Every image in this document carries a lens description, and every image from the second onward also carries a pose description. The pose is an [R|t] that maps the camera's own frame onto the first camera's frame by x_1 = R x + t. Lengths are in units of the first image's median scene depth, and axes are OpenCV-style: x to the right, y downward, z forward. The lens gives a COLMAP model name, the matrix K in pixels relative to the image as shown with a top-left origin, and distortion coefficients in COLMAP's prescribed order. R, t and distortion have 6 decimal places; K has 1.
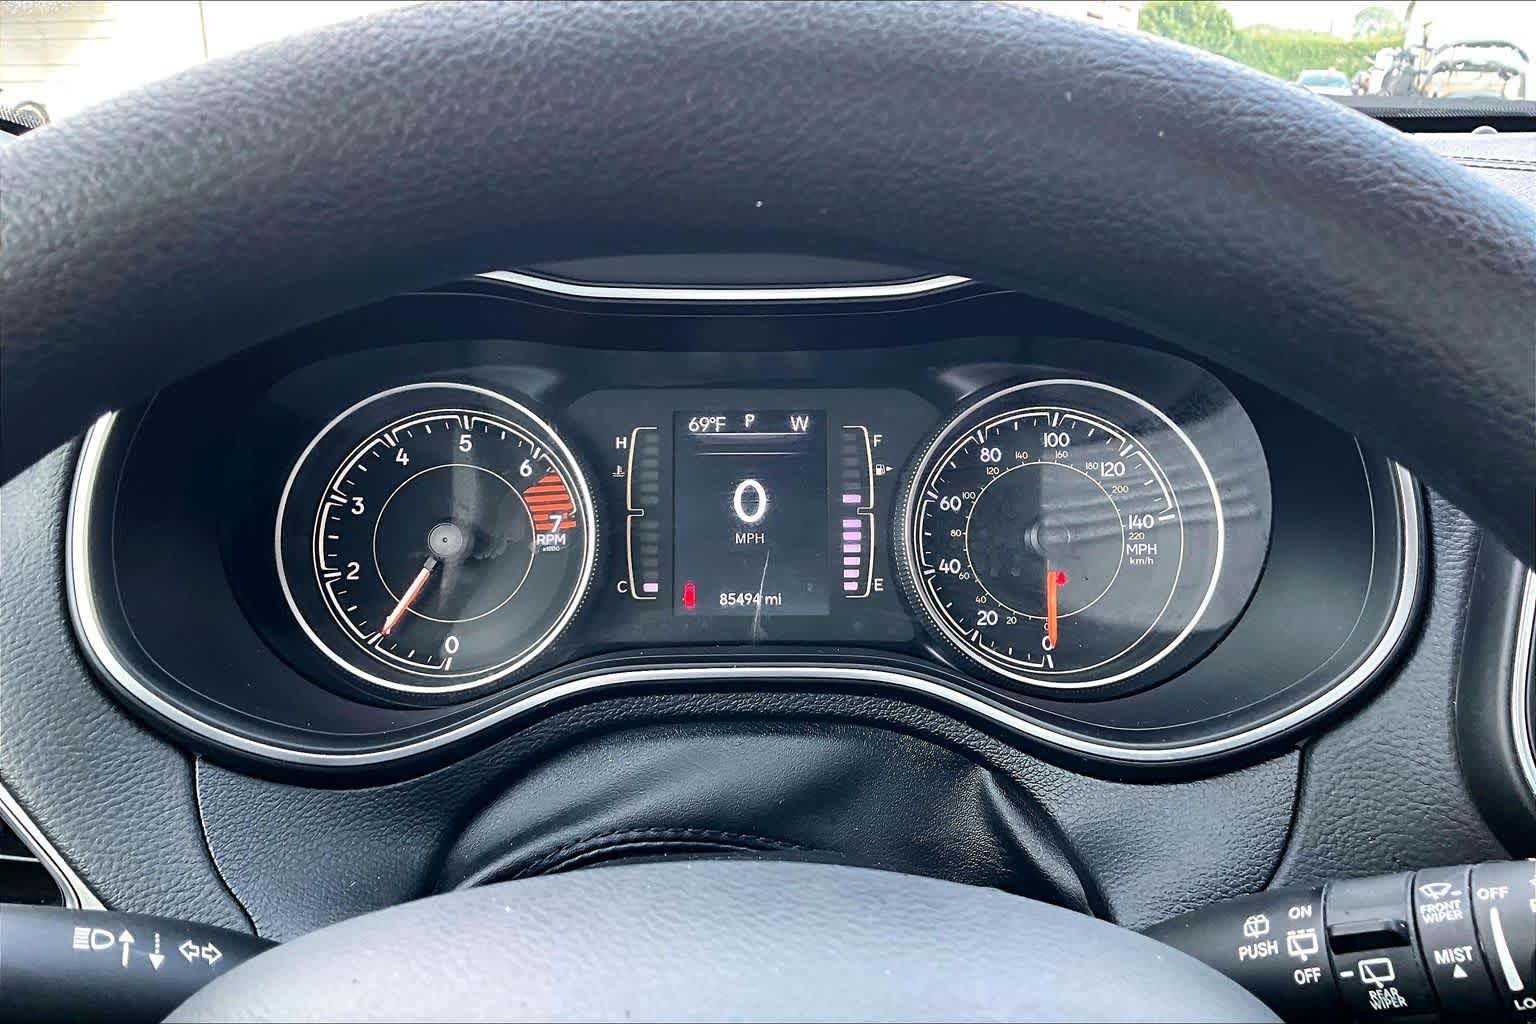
lens RADIAL K [[1286.0, 0, 777.7], [0, 1286.0, 497.4], [0, 0, 1]] dist [0.052428, -0.074872]
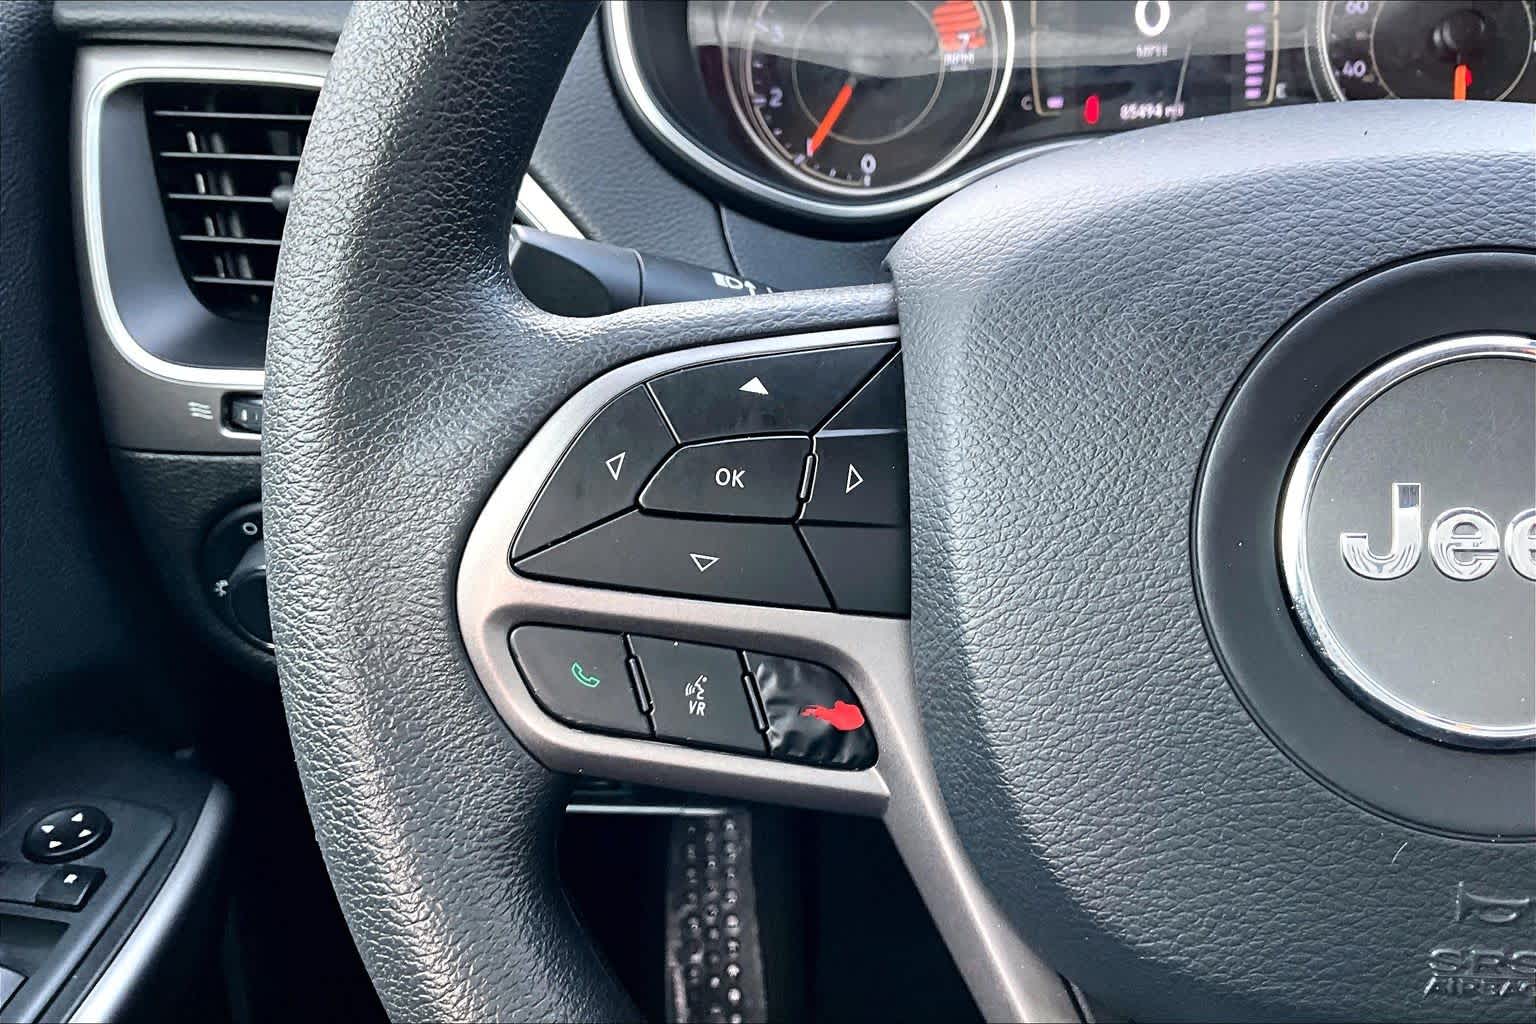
lens RADIAL K [[1286.0, 0, 778.6], [0, 1286.0, 523.0], [0, 0, 1]] dist [0.052428, -0.074872]
pose [[0.992987, 0.000103, -0.118225, -0.197147], [0.024005, 0.978993, 0.202476, 0.185853], [0.115763, -0.203894, 0.972125, -0.125757]]
